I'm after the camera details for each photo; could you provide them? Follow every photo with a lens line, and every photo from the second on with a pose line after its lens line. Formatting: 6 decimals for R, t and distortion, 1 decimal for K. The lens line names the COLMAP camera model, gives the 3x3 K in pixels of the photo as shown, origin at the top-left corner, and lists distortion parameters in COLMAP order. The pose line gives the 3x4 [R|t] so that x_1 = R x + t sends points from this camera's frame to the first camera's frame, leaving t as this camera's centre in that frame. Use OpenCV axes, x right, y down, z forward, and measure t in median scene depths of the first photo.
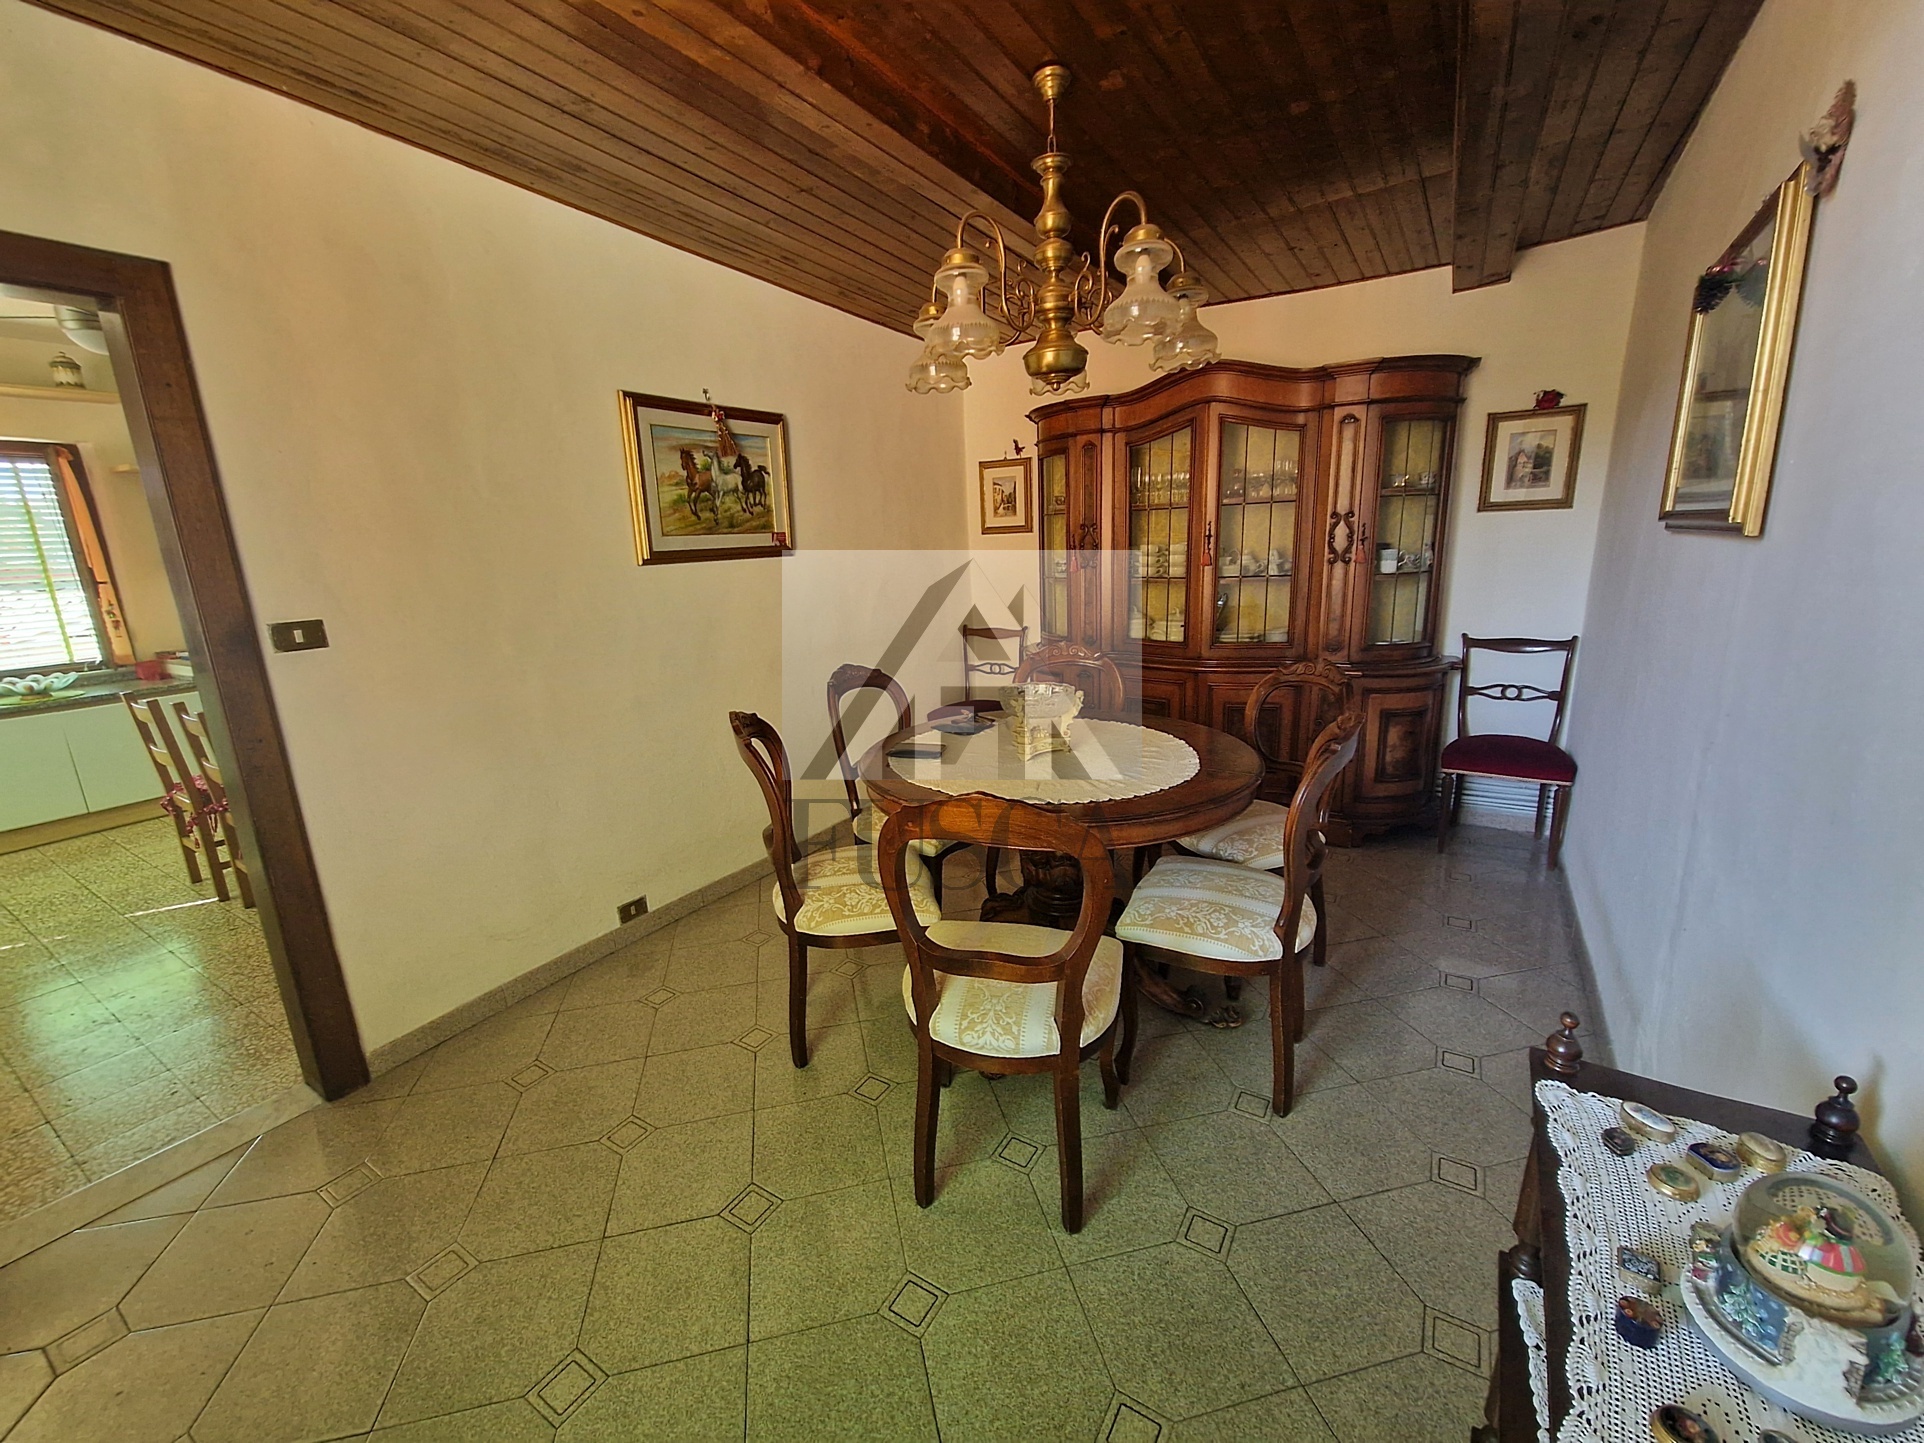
lens RADIAL K [[780.1, 0, 947.0], [0, 780.1, 721.7], [0, 0, 1]] dist [0.002500, -0.002859]
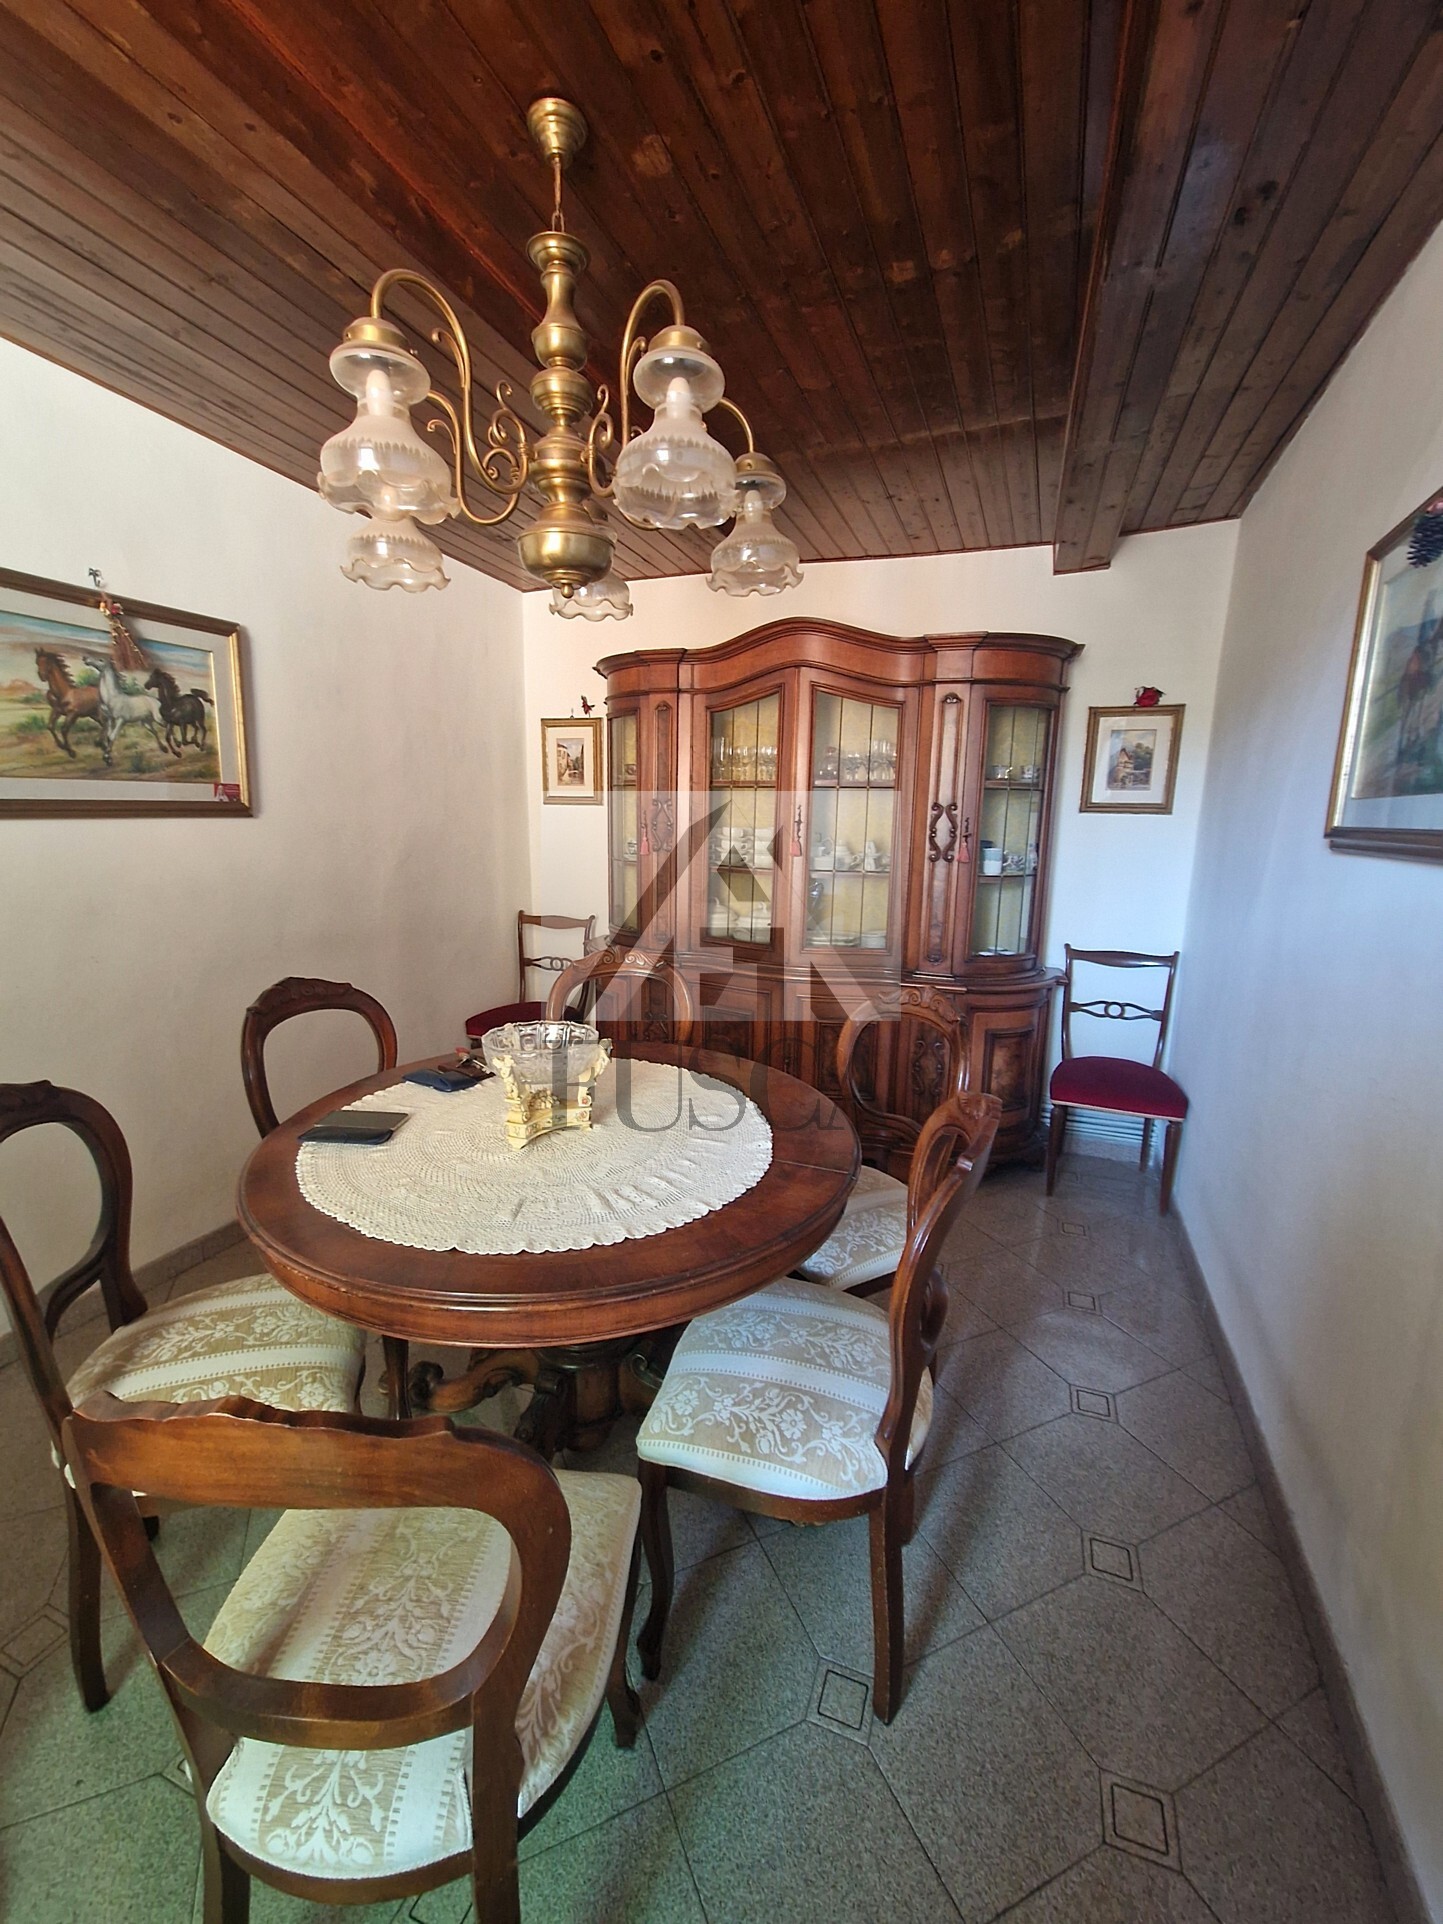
lens RADIAL K [[780.1, 0, 726.0], [0, 780.1, 952.2], [0, 0, 1]] dist [0.002500, -0.002859]
pose [[0.976607, 0.020128, 0.214089, 0.086296], [-0.008894, 0.998539, -0.053308, -0.054892], [-0.214849, 0.050157, 0.975358, 0.213653]]
